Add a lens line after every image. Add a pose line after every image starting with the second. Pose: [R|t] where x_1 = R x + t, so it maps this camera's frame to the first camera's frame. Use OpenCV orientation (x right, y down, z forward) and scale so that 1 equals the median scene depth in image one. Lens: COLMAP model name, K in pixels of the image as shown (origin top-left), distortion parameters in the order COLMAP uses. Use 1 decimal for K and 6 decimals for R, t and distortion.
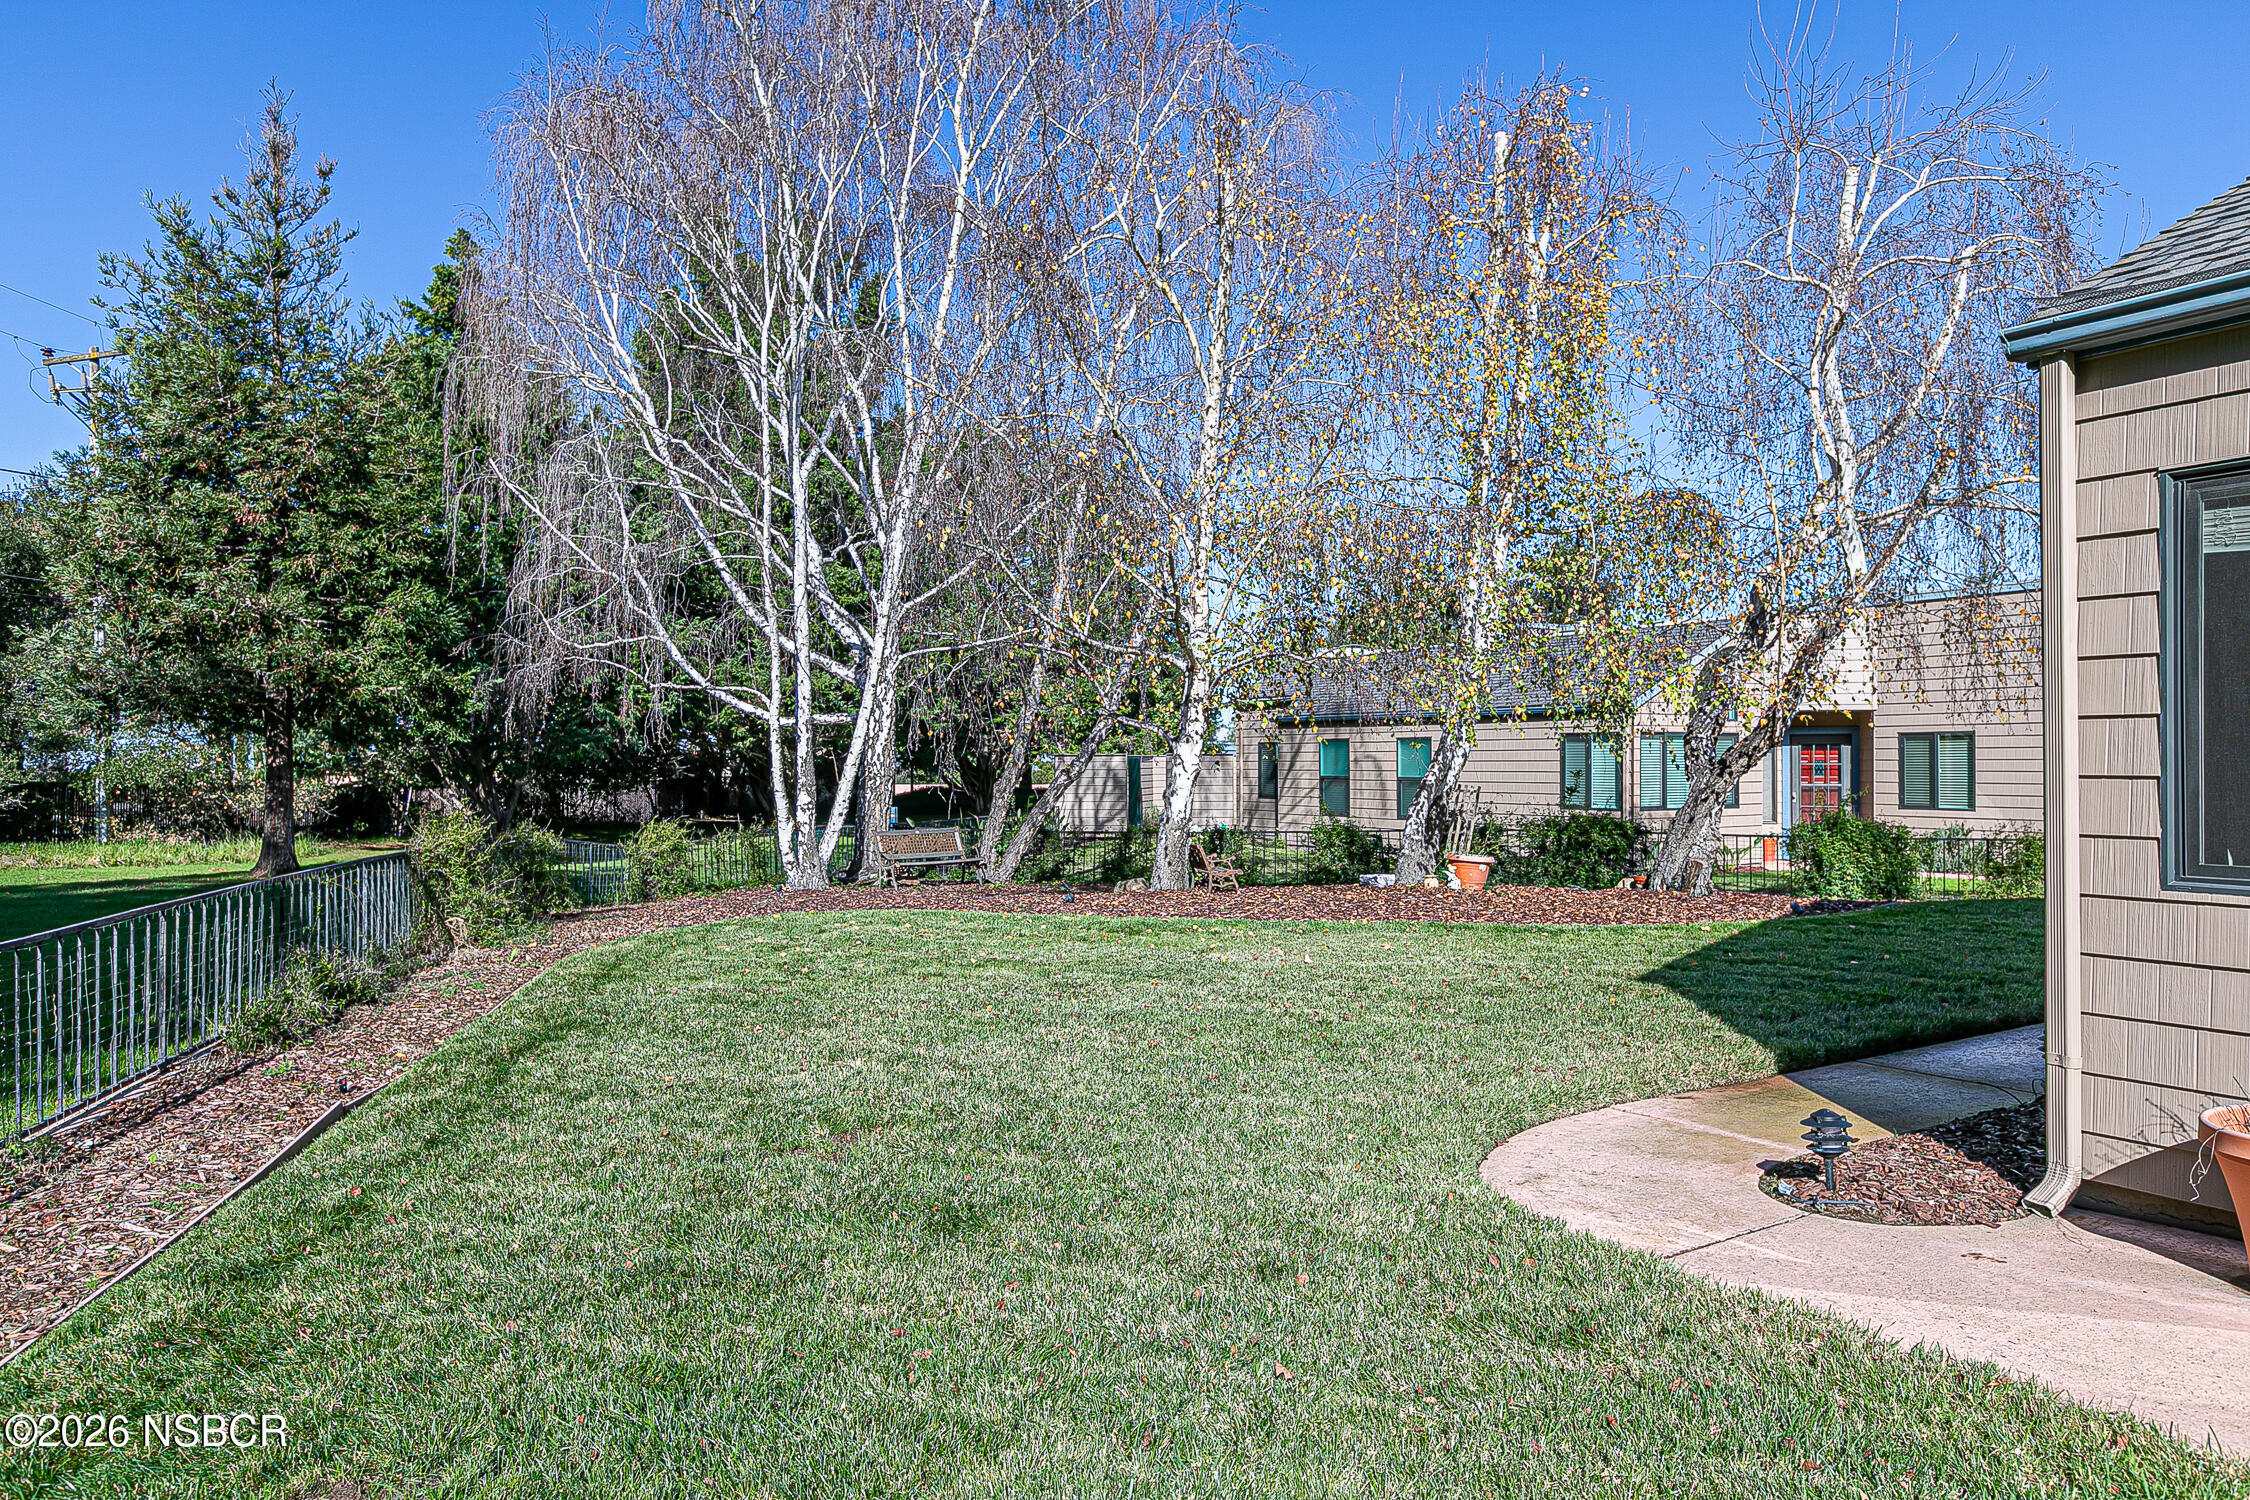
lens RADIAL K [[1443.9, 0, 1125.0], [0, 1443.9, 750.0], [0, 0, 1]] dist [0.005492, 0.001310]
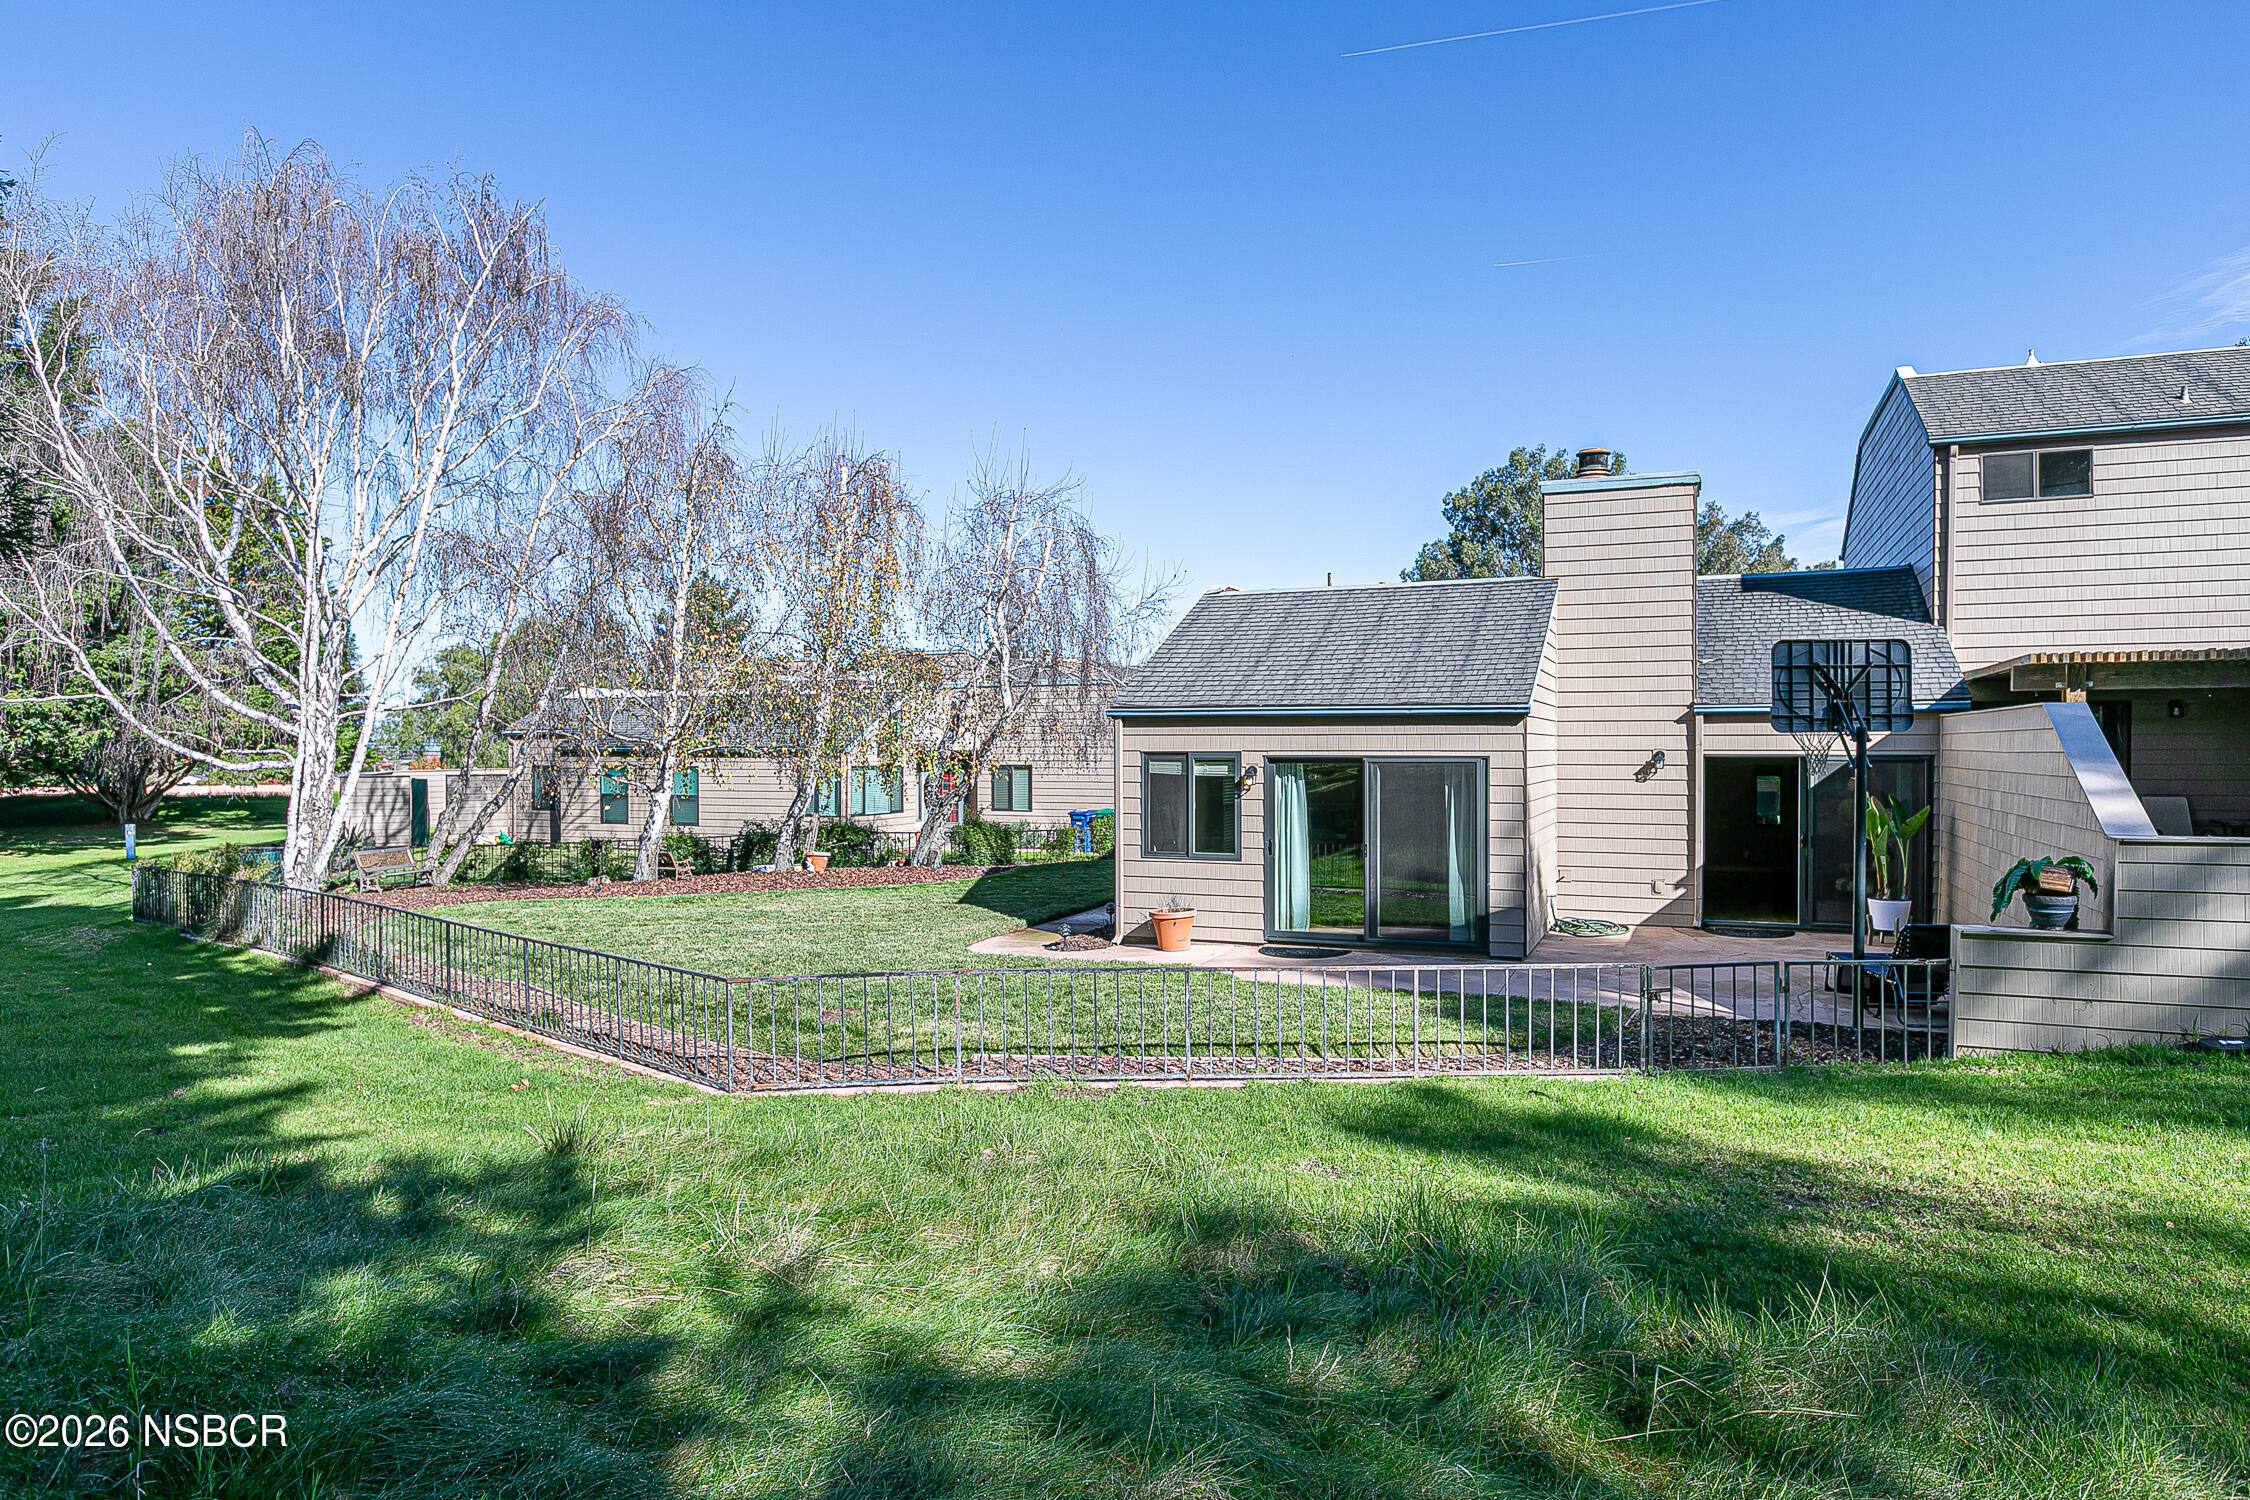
lens RADIAL K [[1428.9, 0, 1125.0], [0, 1428.9, 750.0], [0, 0, 1]] dist [-0.001196, -0.000038]
pose [[0.803452, -0.001161, 0.595368, -0.516286], [-0.005870, 0.999934, 0.009872, -0.074796], [-0.595341, -0.011426, 0.803392, -0.661742]]
